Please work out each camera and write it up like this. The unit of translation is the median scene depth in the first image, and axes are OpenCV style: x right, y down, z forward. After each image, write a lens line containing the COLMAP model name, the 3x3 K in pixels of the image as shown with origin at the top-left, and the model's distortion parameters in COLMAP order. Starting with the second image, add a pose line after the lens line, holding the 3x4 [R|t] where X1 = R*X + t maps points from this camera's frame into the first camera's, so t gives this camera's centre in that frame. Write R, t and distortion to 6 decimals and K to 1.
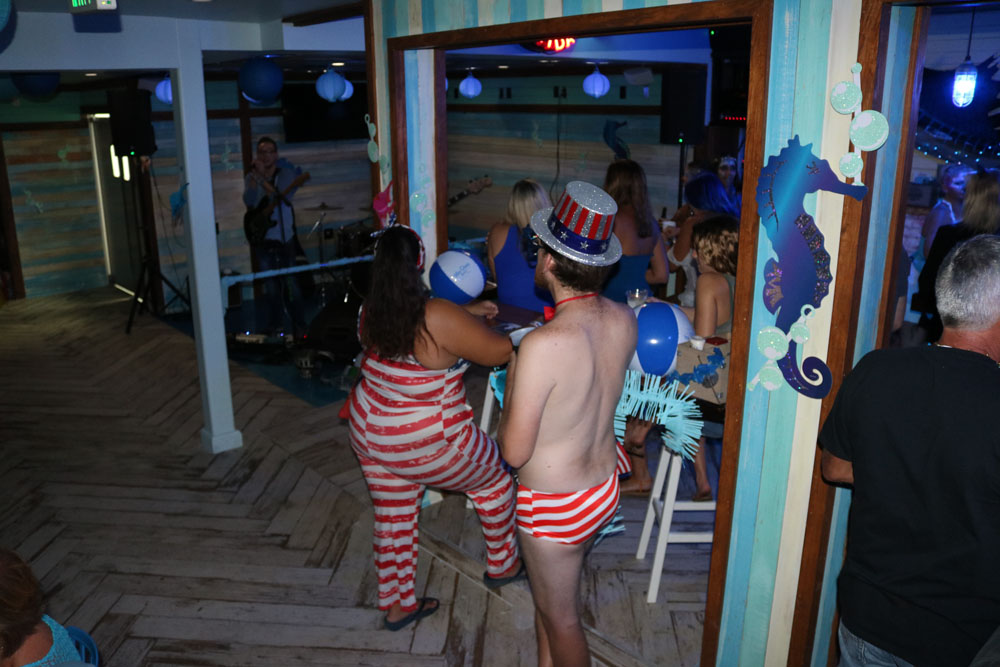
lens RADIAL K [[823.1, 0, 500.0], [0, 823.1, 333.5], [0, 0, 1]] dist [-0.128359, 0.000479]
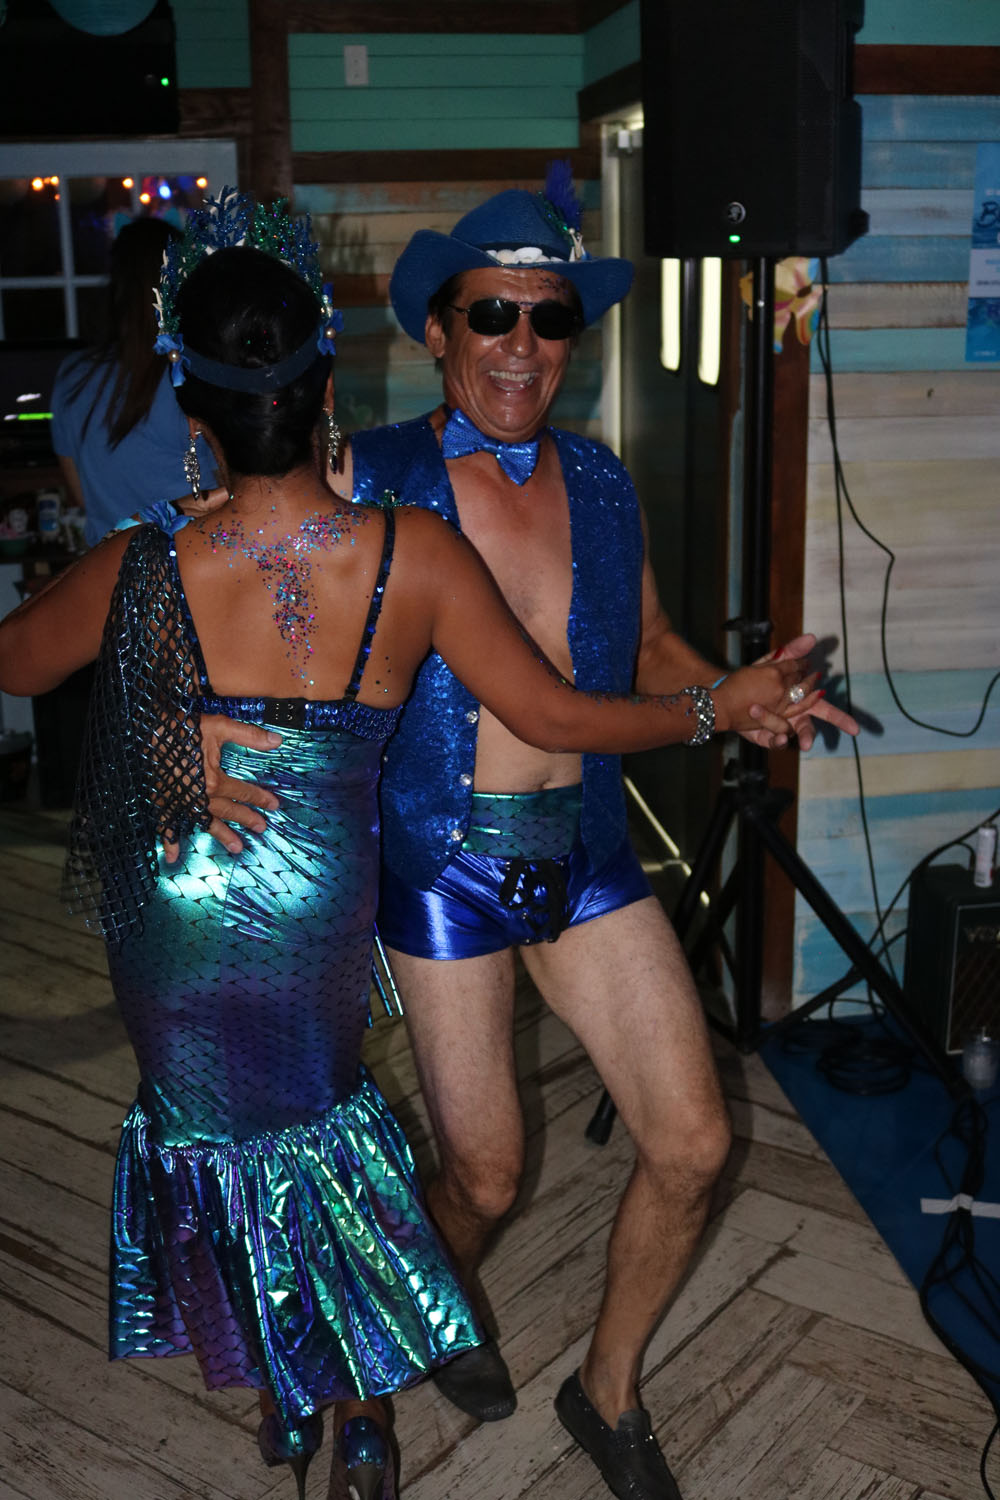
lens RADIAL K [[1799.4, 0, 500.0], [0, 1799.4, 750.0], [0, 0, 1]] dist [-0.007915, -0.002235]
pose [[0.840089, 0.143485, -0.523128, -0.231340], [-0.146531, 0.988557, 0.035831, -0.098009], [0.522283, 0.046553, 0.851500, 0.528662]]
